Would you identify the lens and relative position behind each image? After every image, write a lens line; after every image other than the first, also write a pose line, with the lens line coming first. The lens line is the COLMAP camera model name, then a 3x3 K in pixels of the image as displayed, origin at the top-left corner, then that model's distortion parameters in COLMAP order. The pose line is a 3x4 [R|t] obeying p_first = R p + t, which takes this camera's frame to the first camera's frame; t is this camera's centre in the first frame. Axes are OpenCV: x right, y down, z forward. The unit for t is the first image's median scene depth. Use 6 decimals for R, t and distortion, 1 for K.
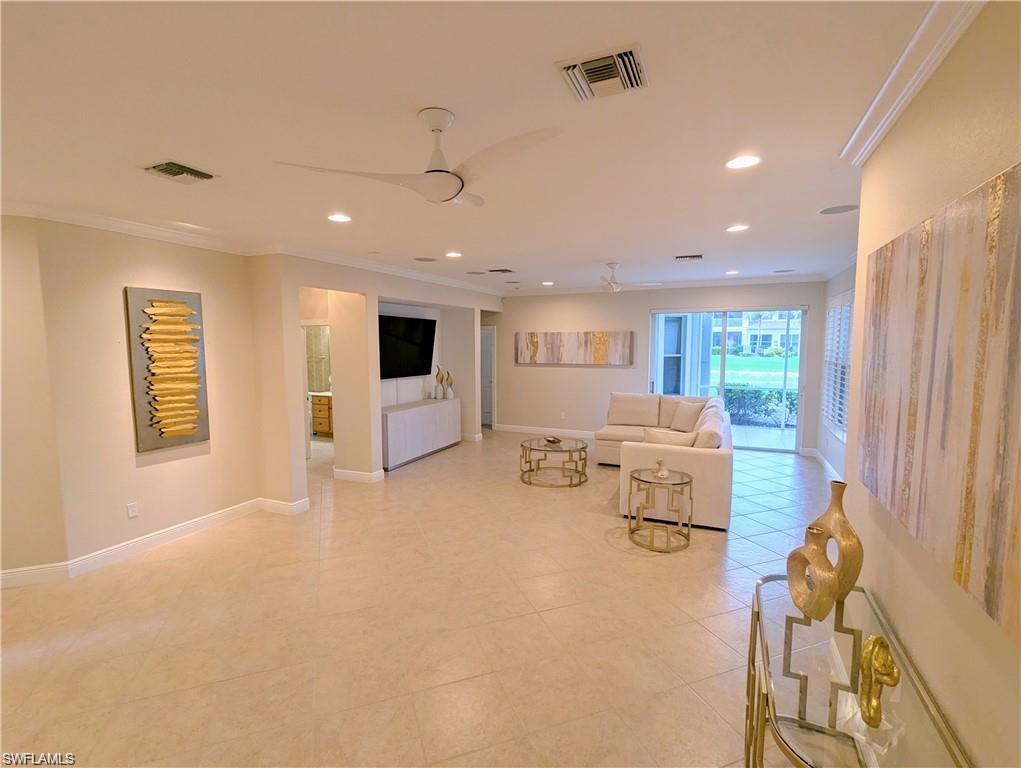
lens RADIAL K [[485.4, 0, 511.4], [0, 485.4, 390.4], [0, 0, 1]] dist [0.004557, -0.000395]
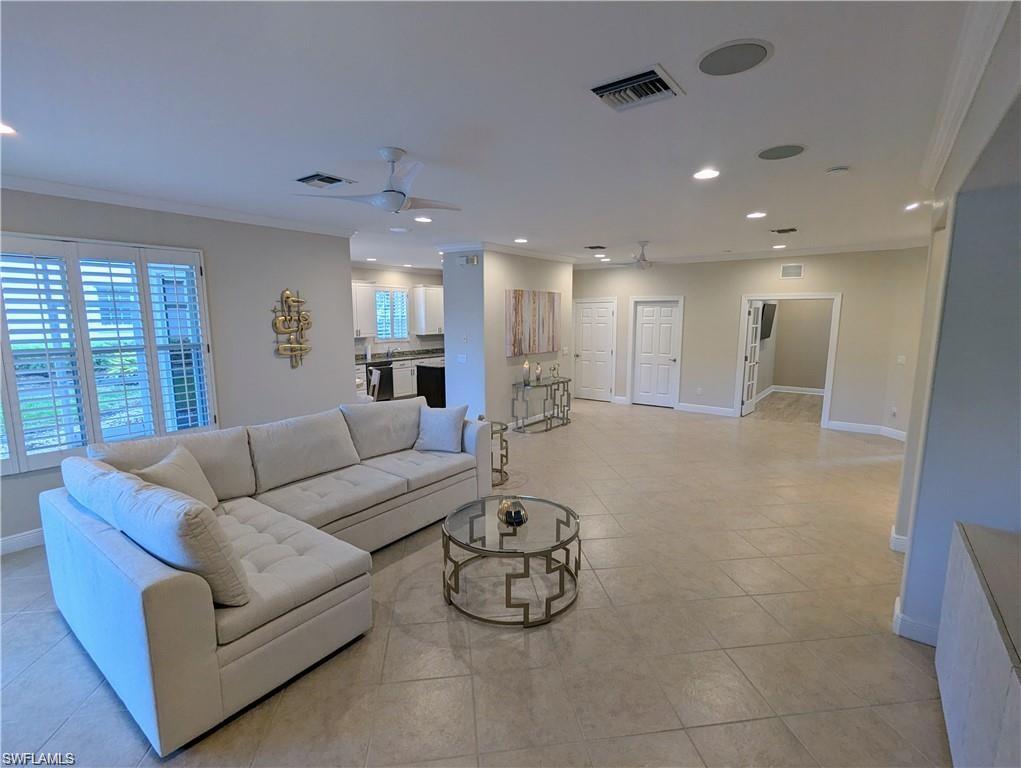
lens RADIAL K [[485.4, 0, 511.2], [0, 485.4, 386.8], [0, 0, 1]] dist [0.004557, -0.000395]
pose [[-0.974070, -0.029065, 0.224374, -0.017021], [0.026235, 0.970514, 0.239611, -0.136917], [-0.224722, 0.239284, -0.944586, 1.384292]]
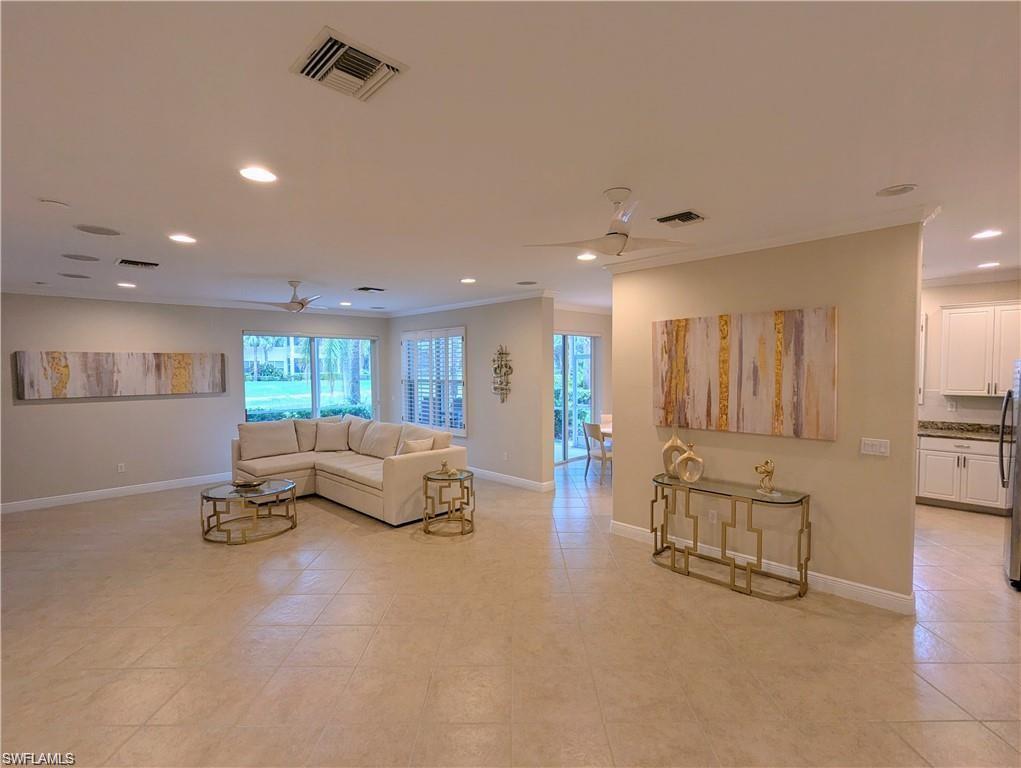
lens RADIAL K [[485.4, 0, 514.7], [0, 485.4, 390.9], [0, 0, 1]] dist [0.004557, -0.000395]
pose [[0.362486, -0.047977, 0.930753, -0.487074], [0.098876, 0.995018, 0.012782, -0.018617], [-0.926729, 0.087395, 0.365424, 0.257823]]
